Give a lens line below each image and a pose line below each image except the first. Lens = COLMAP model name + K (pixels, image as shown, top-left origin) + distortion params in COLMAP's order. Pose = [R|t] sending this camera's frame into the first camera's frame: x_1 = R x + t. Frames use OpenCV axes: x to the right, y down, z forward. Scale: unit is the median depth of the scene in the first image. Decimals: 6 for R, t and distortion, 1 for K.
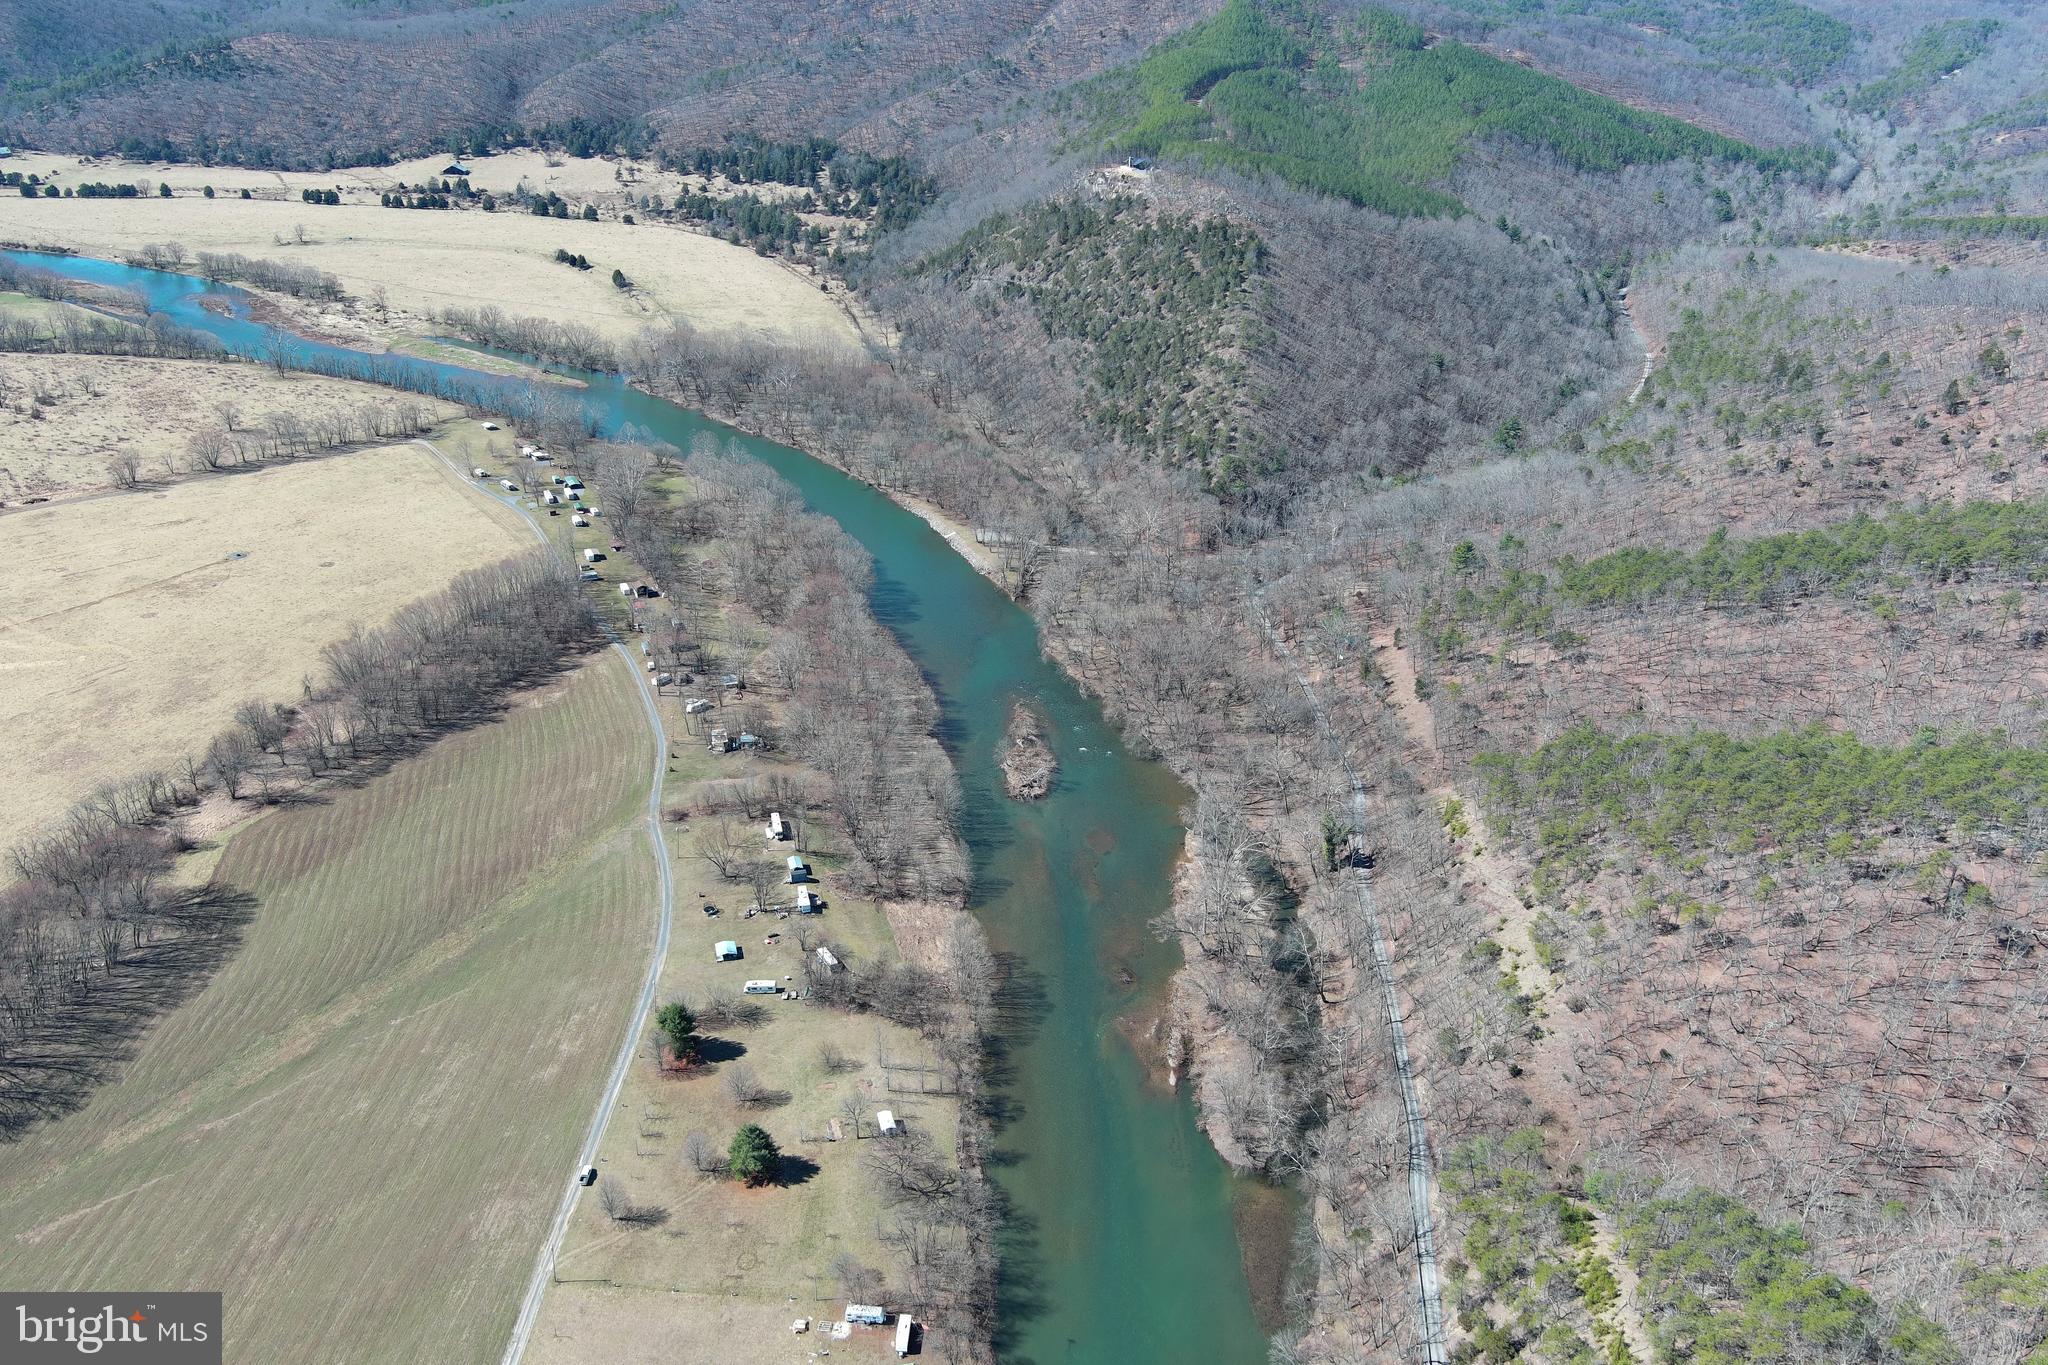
lens RADIAL K [[1585.5, 0, 1022.5], [0, 1585.5, 686.2], [0, 0, 1]] dist [0.038104, -0.057331]
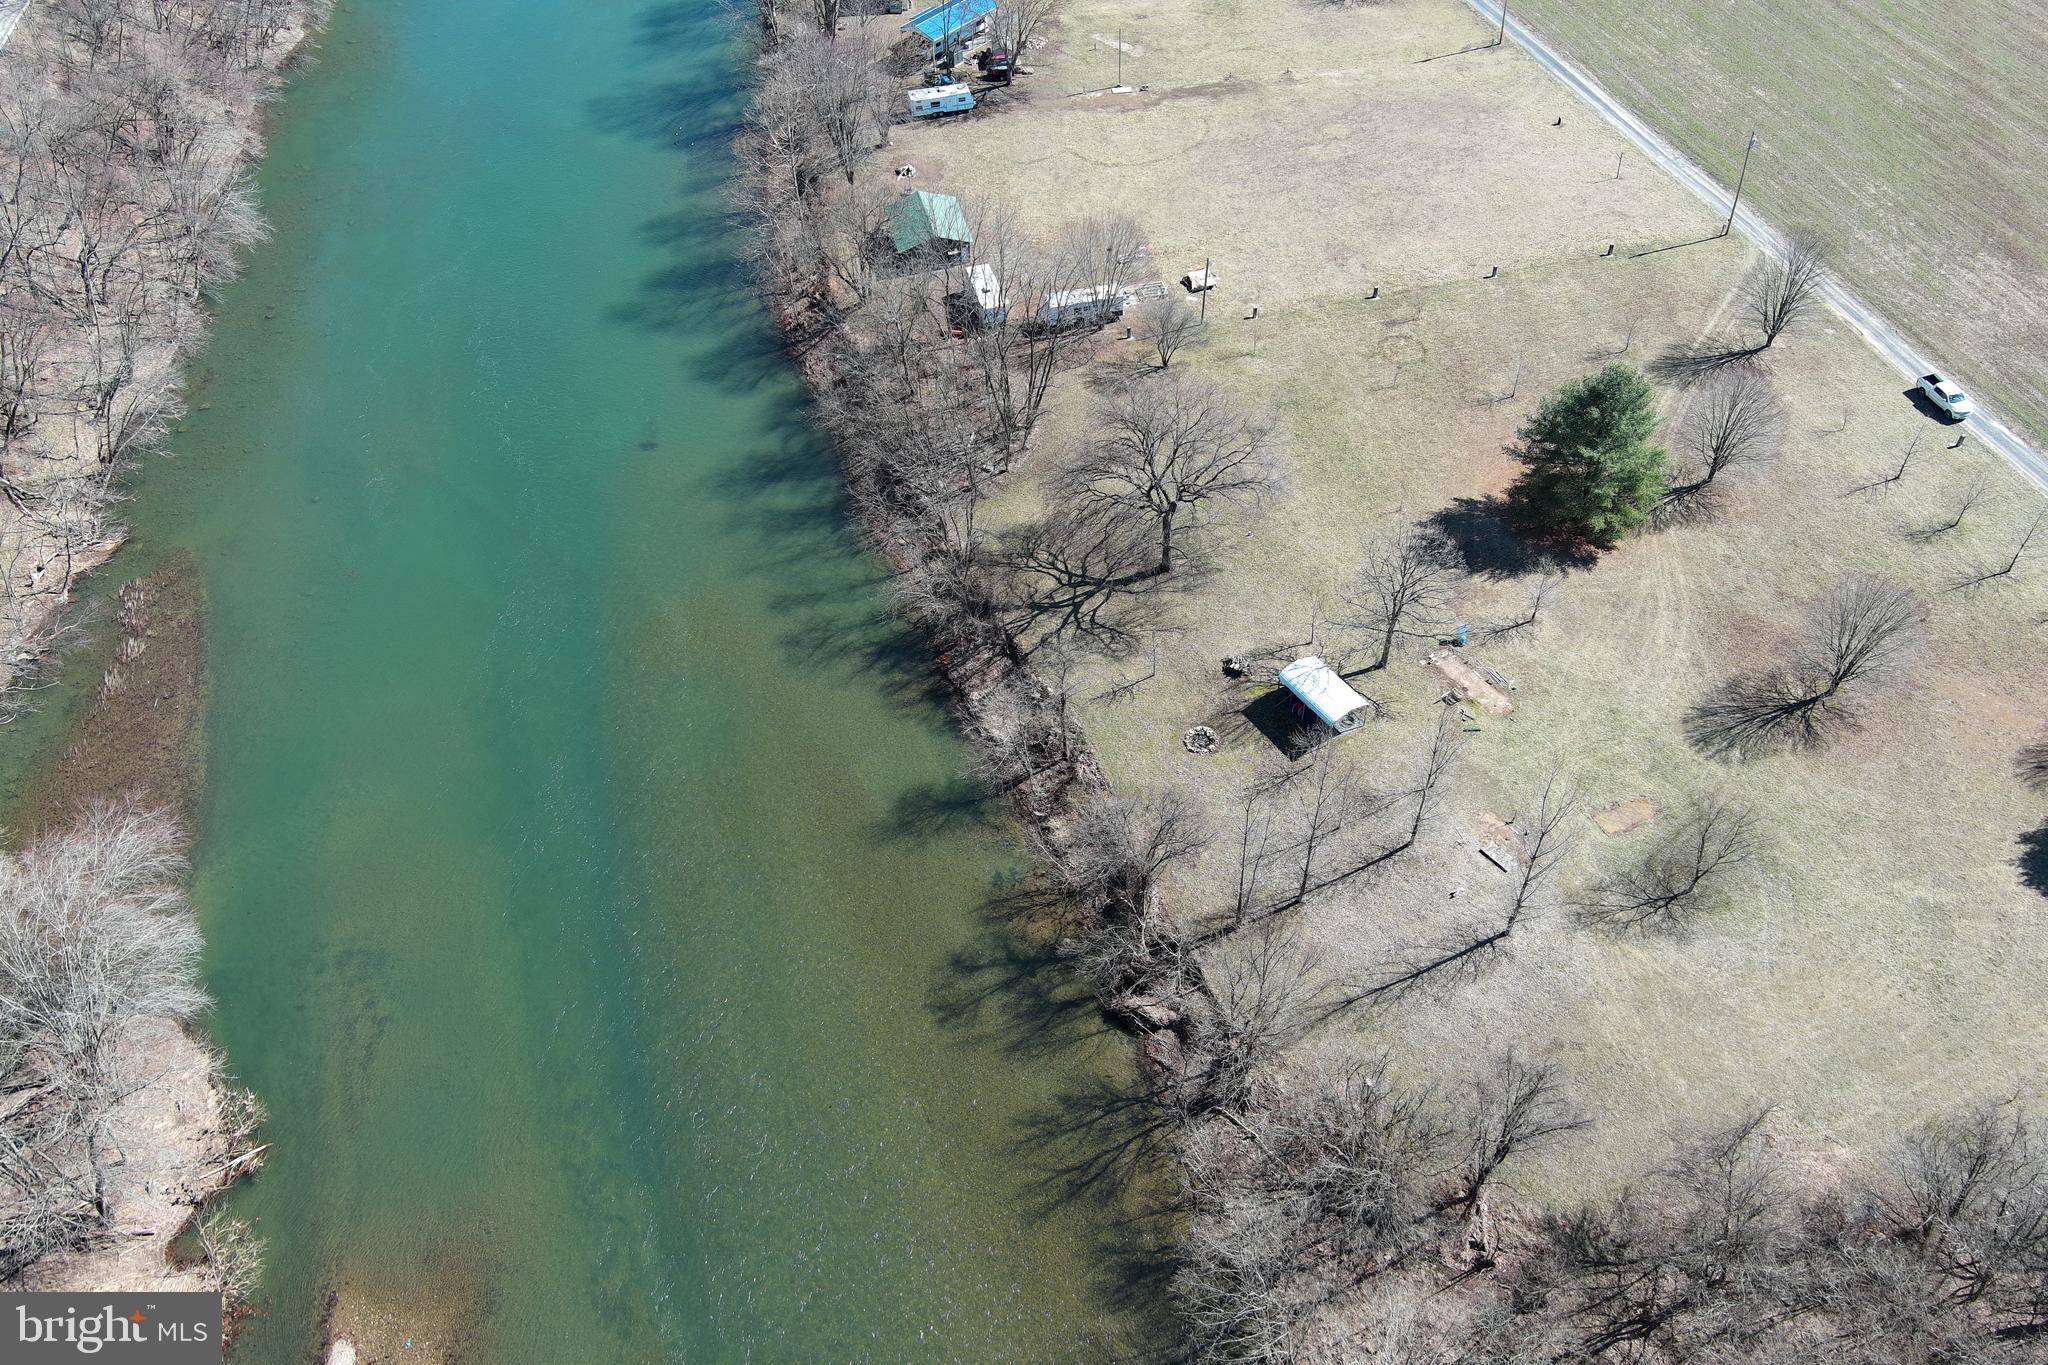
lens RADIAL K [[1580.2, 0, 1016.3], [0, 1580.2, 683.9], [0, 0, 1]] dist [0.039869, -0.046340]
pose [[-0.957532, 0.205409, -0.202338, 0.029437], [-0.128860, 0.322907, 0.937617, -0.002131], [0.257931, 0.923871, -0.282725, 0.996827]]
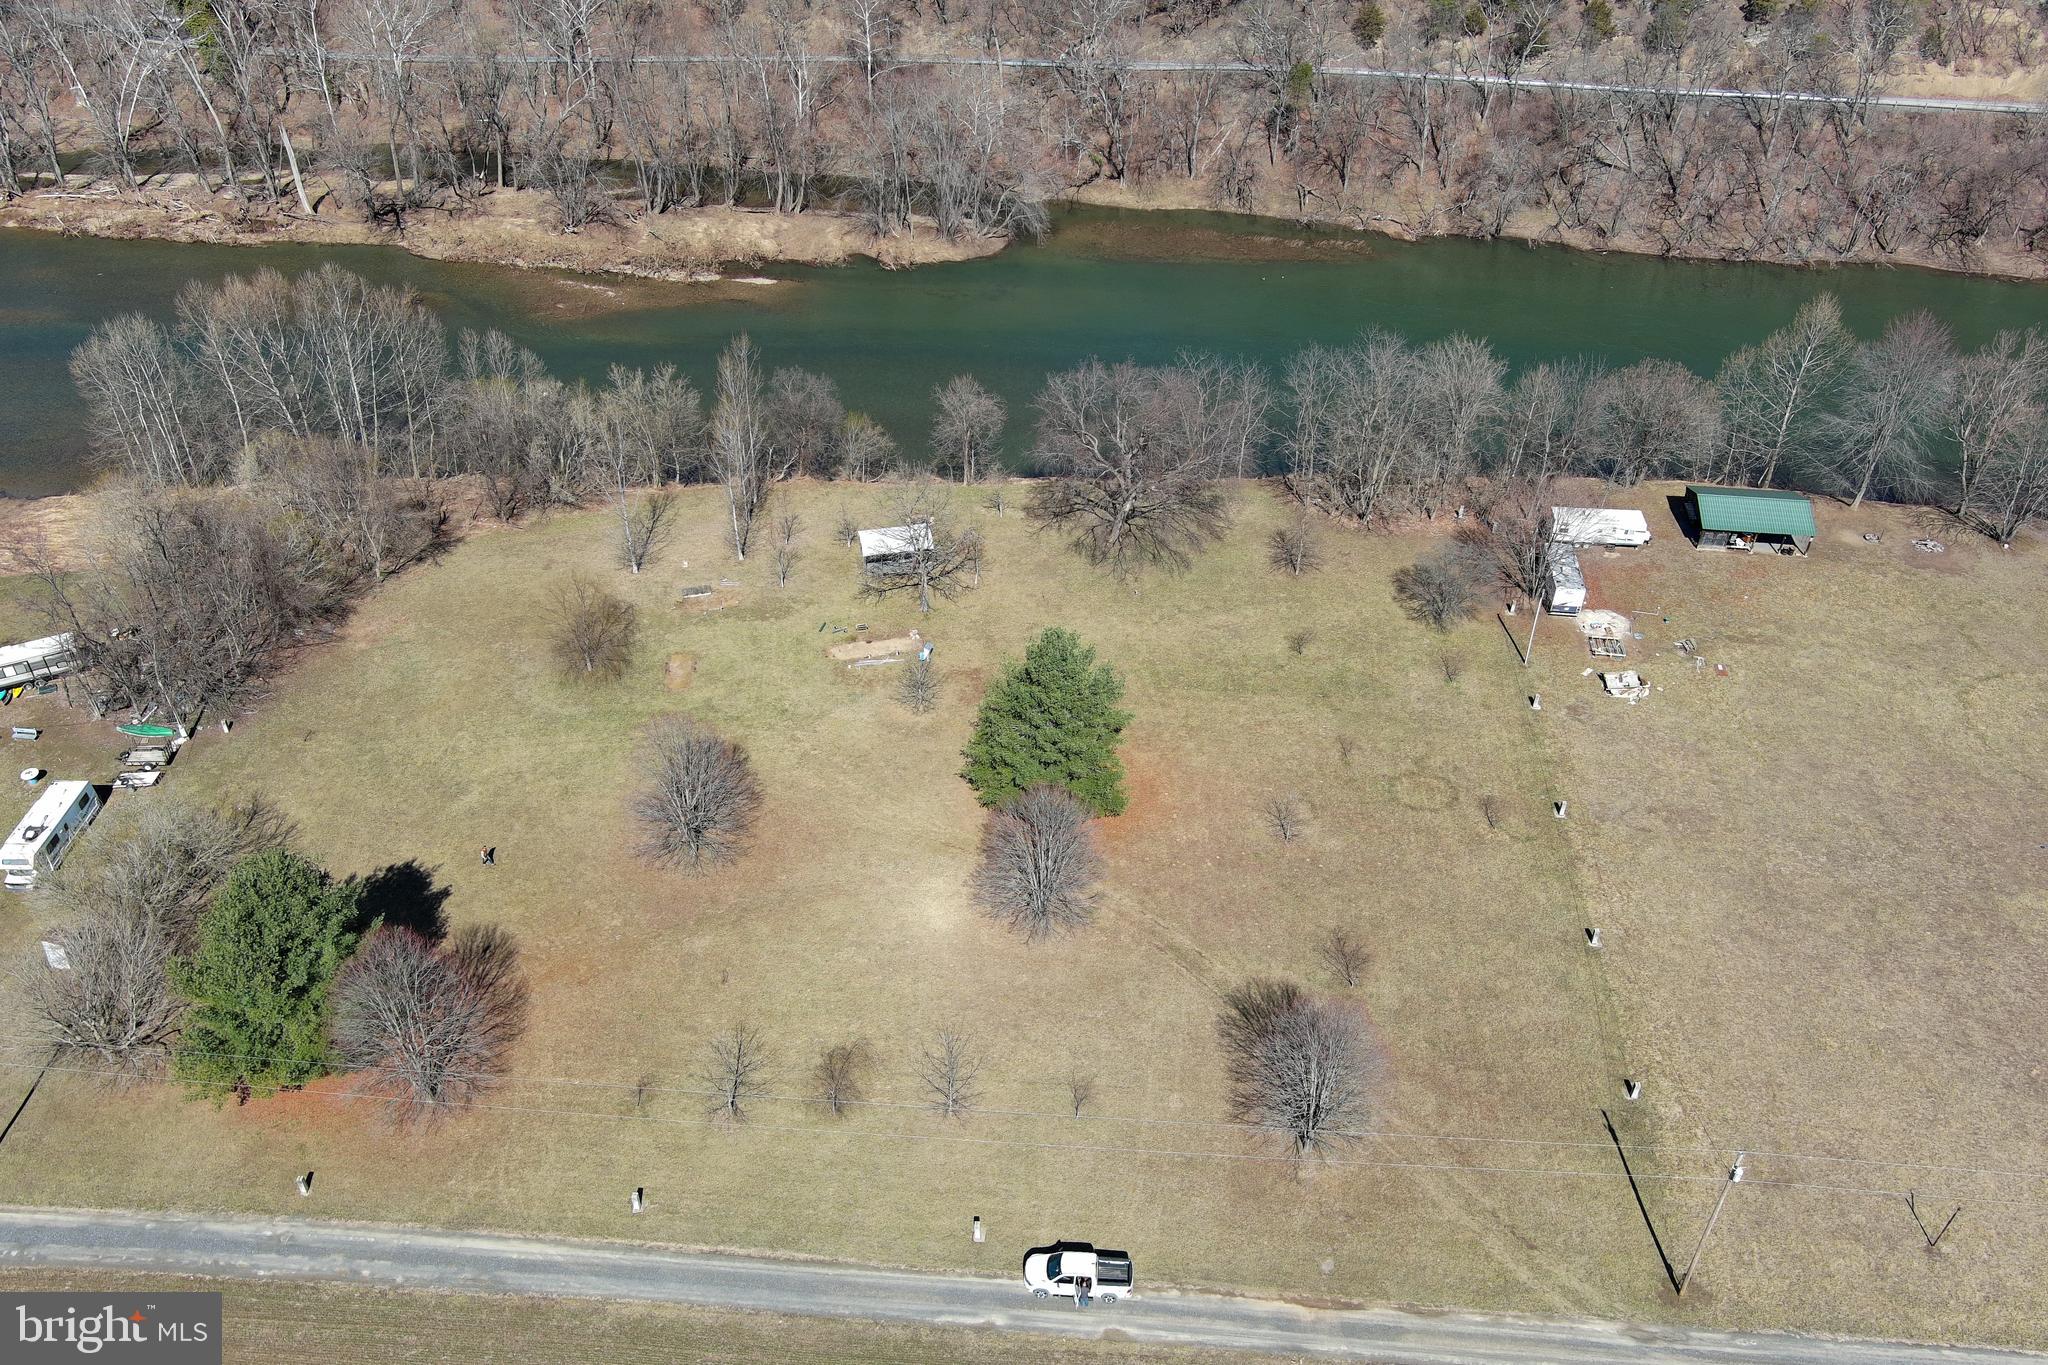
lens RADIAL K [[1584.0, 0, 1019.9], [0, 1584.0, 694.8], [0, 0, 1]] dist [-0.002822, 0.030089]
pose [[0.057070, -0.626631, 0.777224, -0.354232], [0.446472, 0.712328, 0.541526, 0.111693], [-0.892976, 0.316104, 0.320426, 0.813852]]
